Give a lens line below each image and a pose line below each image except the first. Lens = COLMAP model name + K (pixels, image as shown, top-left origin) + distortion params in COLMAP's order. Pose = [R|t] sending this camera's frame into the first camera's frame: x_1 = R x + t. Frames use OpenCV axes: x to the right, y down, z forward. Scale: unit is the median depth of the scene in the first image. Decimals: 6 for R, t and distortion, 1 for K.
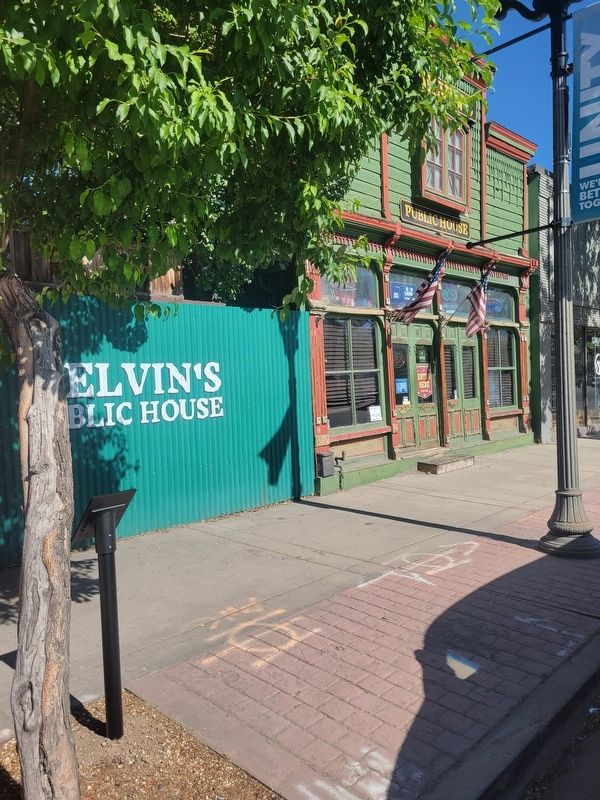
lens RADIAL K [[603.0, 0, 300.0], [0, 603.0, 400.0], [0, 0, 1]] dist [0.005233, 0.005397]
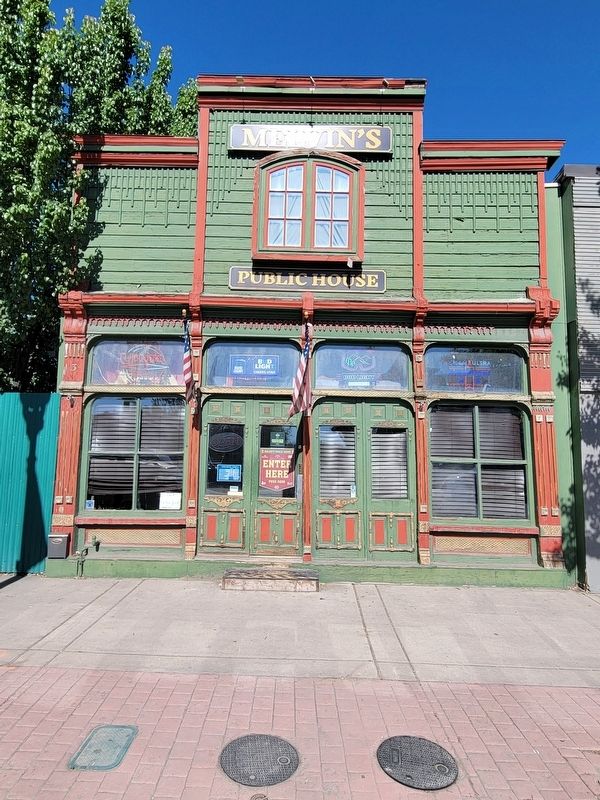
lens RADIAL K [[399.2, 0, 298.0], [0, 399.2, 414.6], [0, 0, 1]] dist [0.001408, 0.000063]
pose [[0.695251, -0.041155, -0.717587, 0.598660], [-0.068493, 0.990023, -0.123140, -0.039144], [0.715496, 0.134763, 0.685496, 0.618429]]
